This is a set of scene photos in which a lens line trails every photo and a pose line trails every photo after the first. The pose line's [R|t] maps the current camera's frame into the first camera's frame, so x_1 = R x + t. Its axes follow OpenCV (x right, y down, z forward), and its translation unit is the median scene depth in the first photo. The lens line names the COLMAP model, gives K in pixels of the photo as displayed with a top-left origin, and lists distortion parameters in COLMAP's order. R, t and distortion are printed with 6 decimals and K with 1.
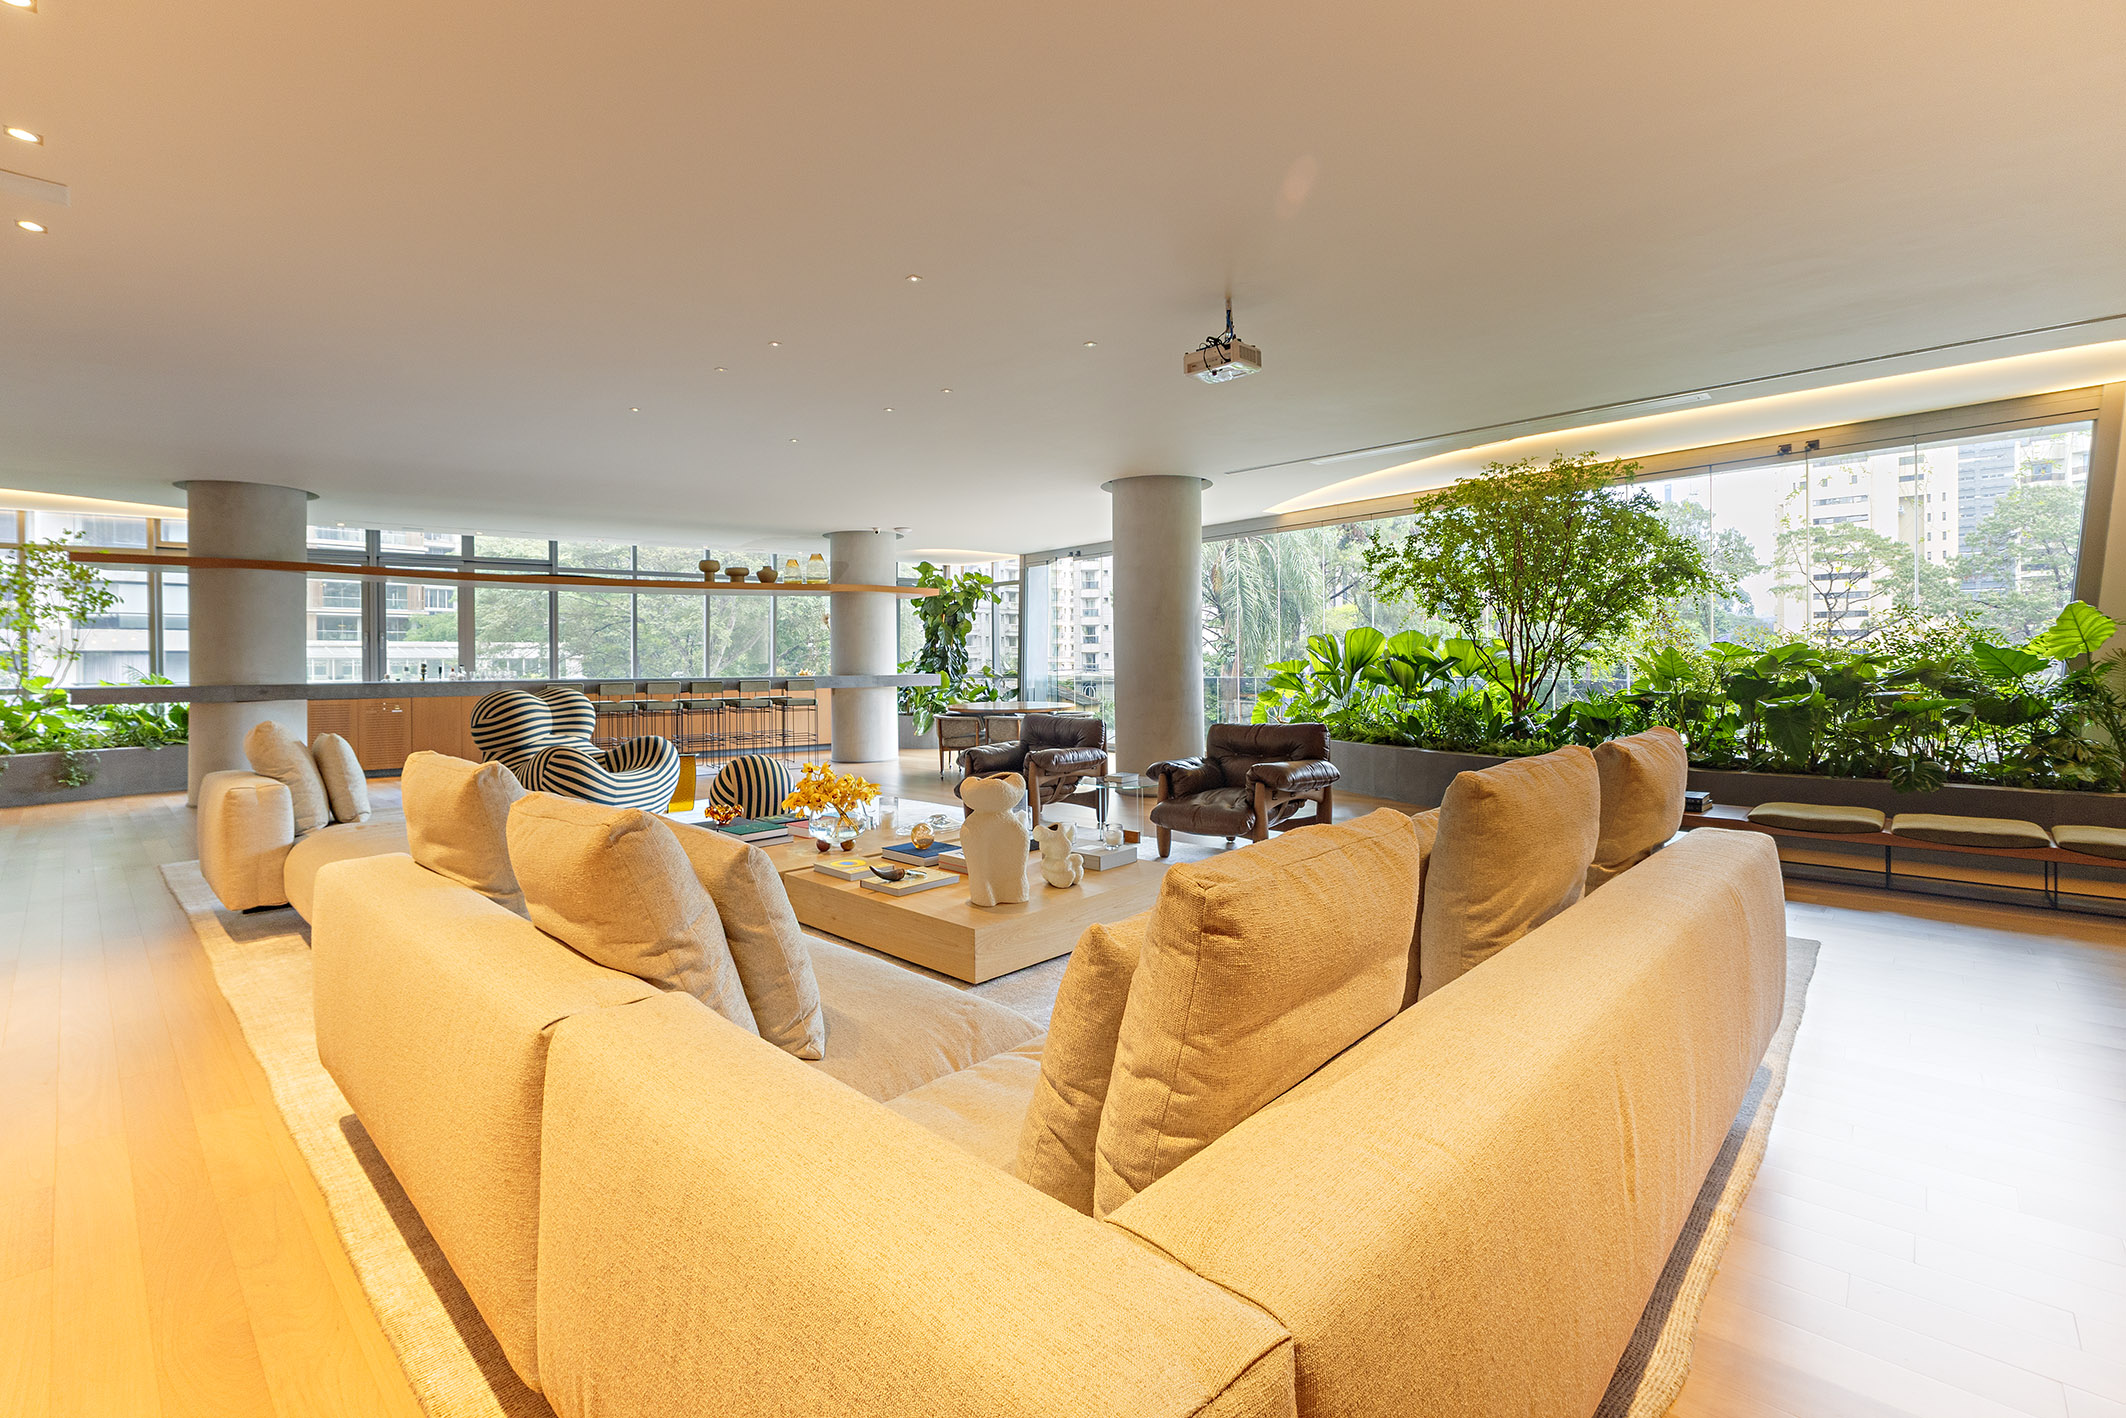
lens RADIAL K [[930.0, 0, 1014.2], [0, 930.0, 673.8], [0, 0, 1]] dist [0.005649, -0.001963]
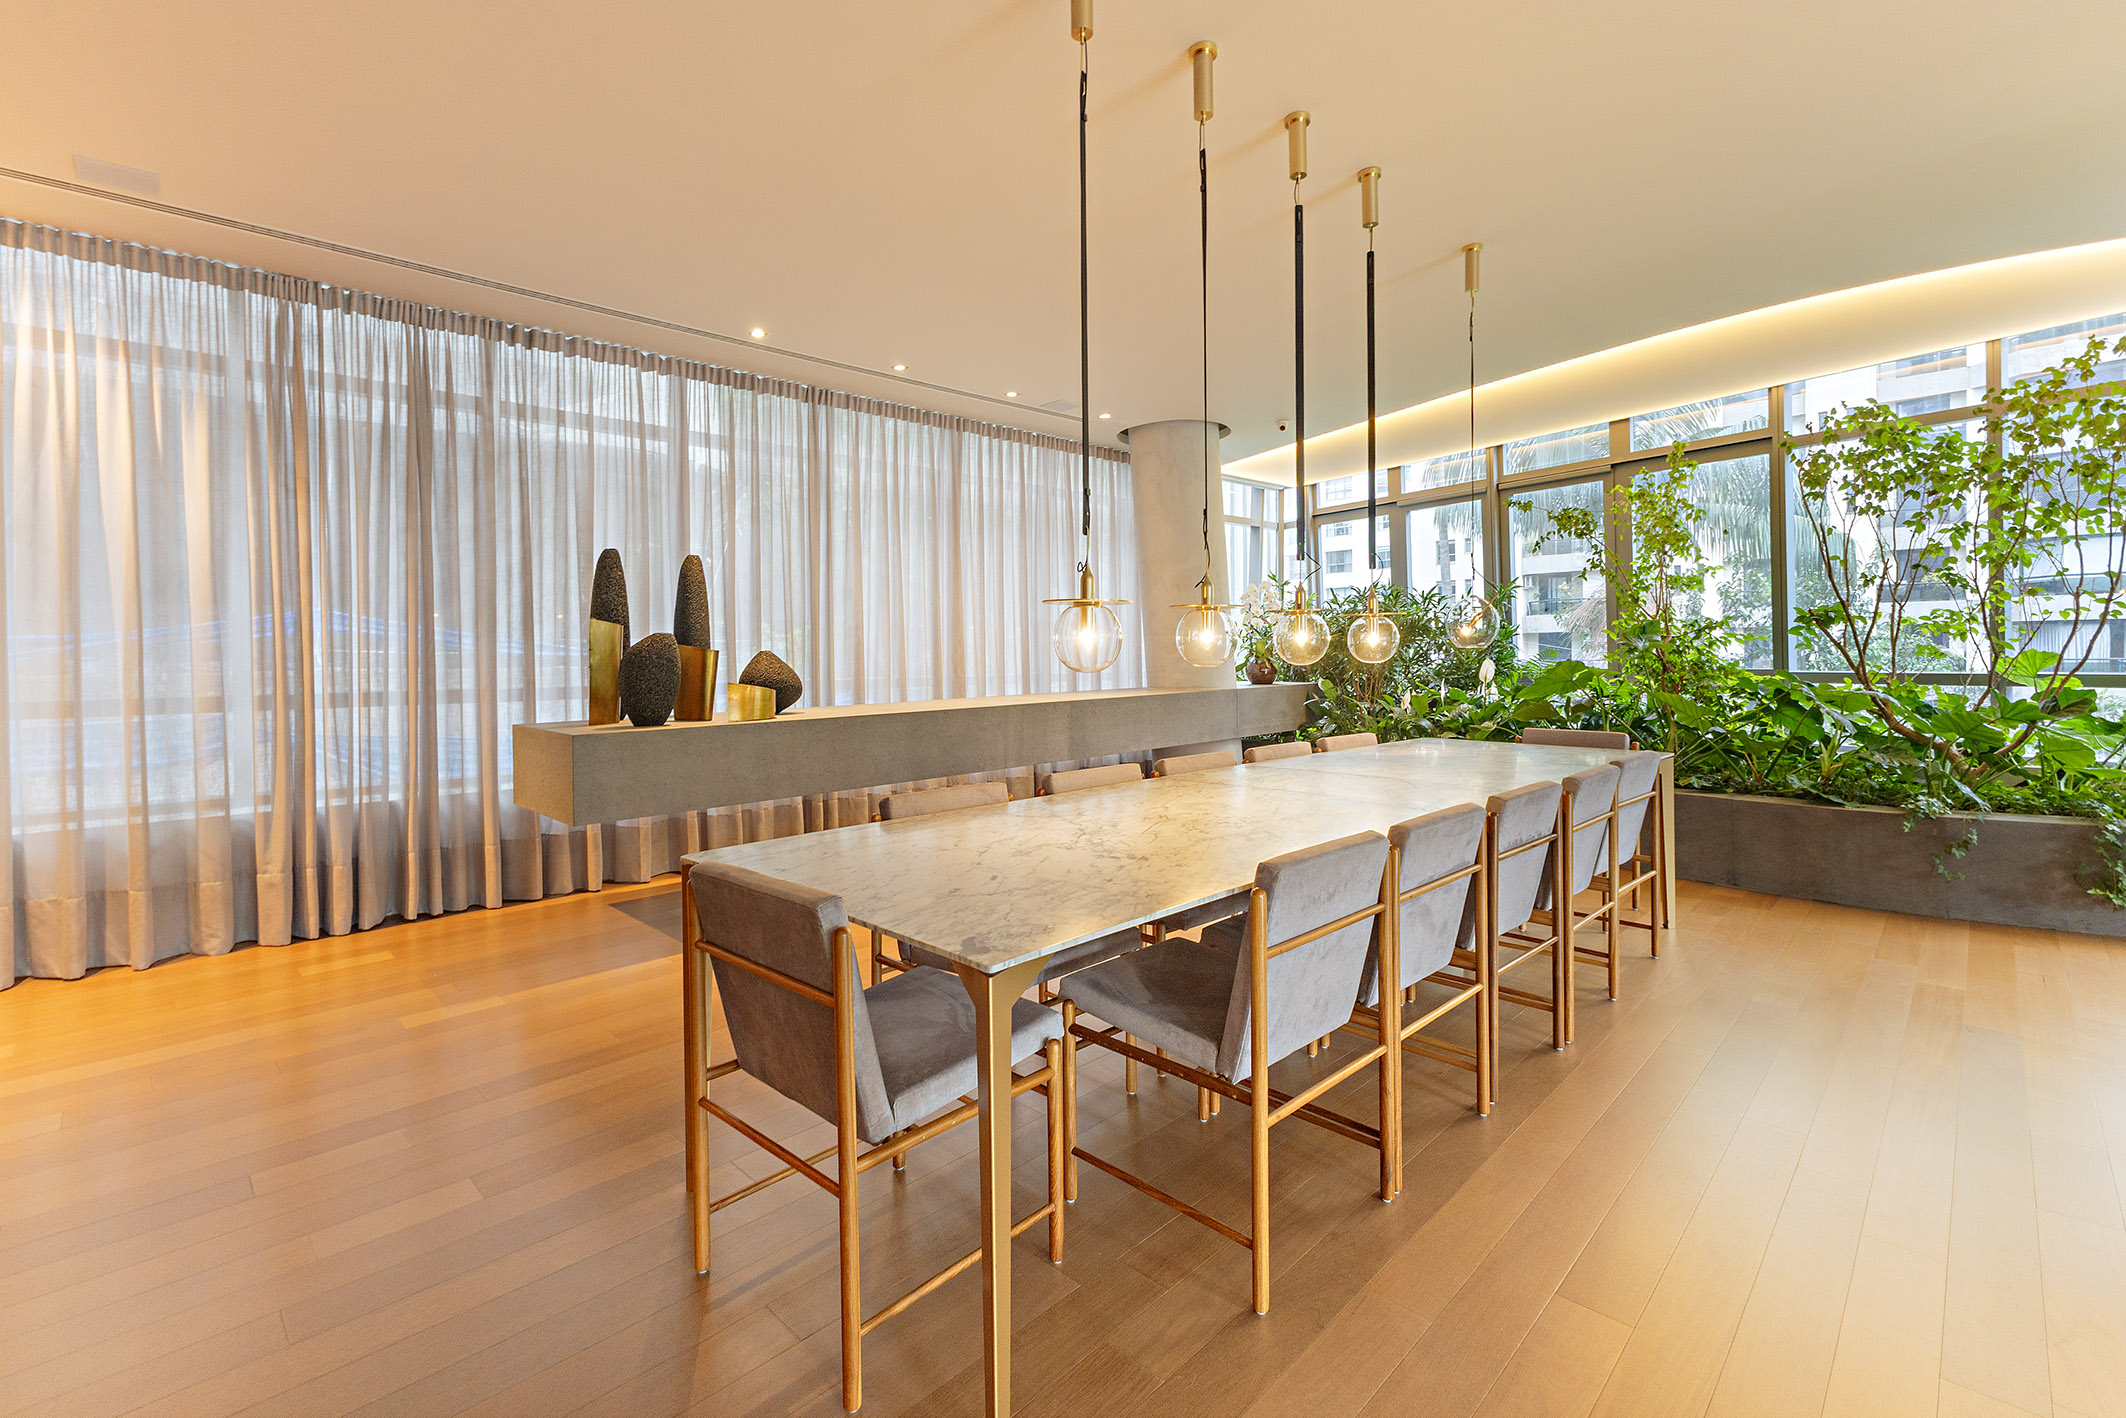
lens RADIAL K [[930.0, 0, 1045.3], [0, 930.0, 666.4], [0, 0, 1]] dist [0.005649, -0.001963]
pose [[-0.005868, 0.014883, -0.999872, -0.549927], [0.003719, 0.999883, 0.014861, 0.001397], [0.999976, -0.003631, -0.005922, 0.483689]]
